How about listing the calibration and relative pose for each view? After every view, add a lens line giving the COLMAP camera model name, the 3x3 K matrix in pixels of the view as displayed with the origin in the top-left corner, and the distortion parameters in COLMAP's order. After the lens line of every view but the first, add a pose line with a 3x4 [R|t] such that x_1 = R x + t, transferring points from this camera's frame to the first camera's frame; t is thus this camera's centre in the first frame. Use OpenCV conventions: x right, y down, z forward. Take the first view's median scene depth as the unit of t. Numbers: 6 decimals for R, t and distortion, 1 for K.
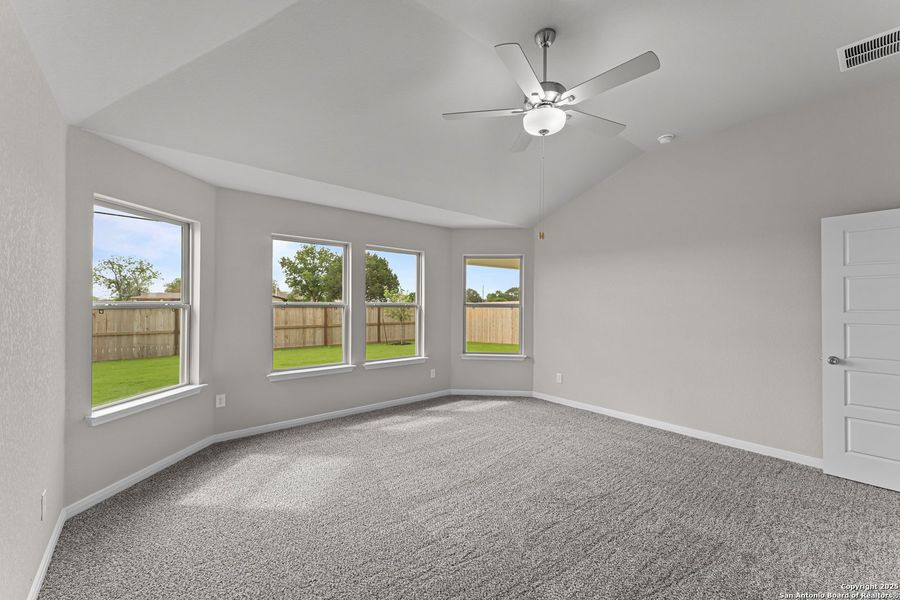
lens RADIAL K [[361.9, 0, 451.0], [0, 361.9, 304.8], [0, 0, 1]] dist [0.000742, 0.000114]
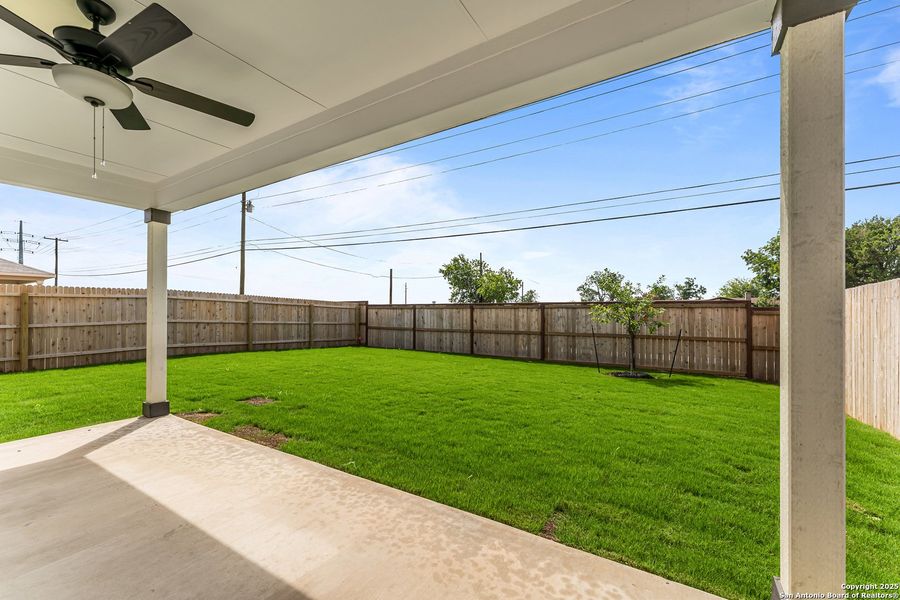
lens RADIAL K [[362.7, 0, 450.0], [0, 362.7, 300.0], [0, 0, 1]] dist [-0.002423, 0.000014]
pose [[0.306288, -0.032088, -0.951398, 0.813606], [-0.003910, 0.999381, -0.034965, 0.049940], [0.951931, 0.014429, 0.305973, 1.657202]]
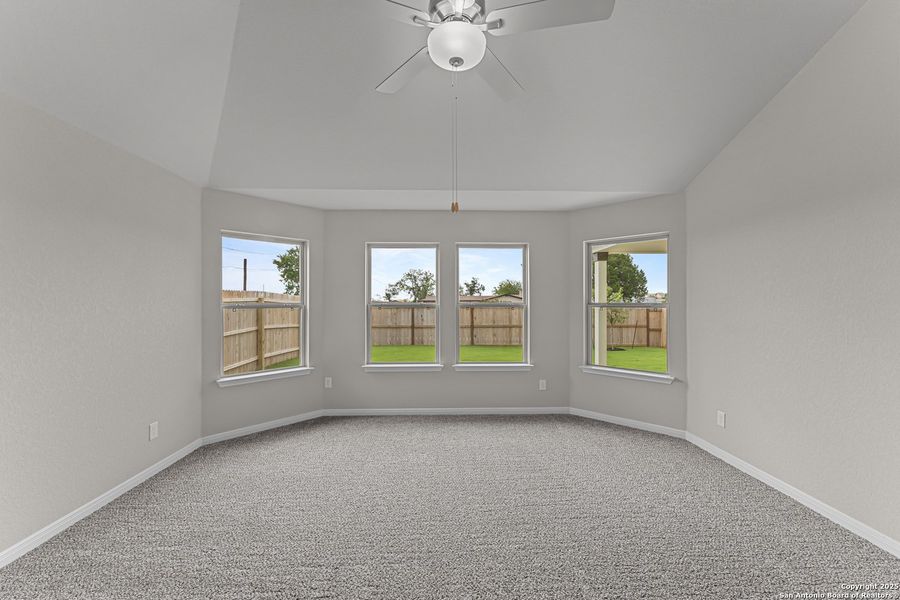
lens RADIAL K [[362.7, 0, 450.0], [0, 362.7, 300.0], [0, 0, 1]] dist [-0.002423, 0.000014]
pose [[0.785445, -0.010999, -0.618833, 0.286946], [0.002037, 0.999883, -0.015187, 0.002277], [0.618928, 0.010668, 0.785376, 0.180245]]
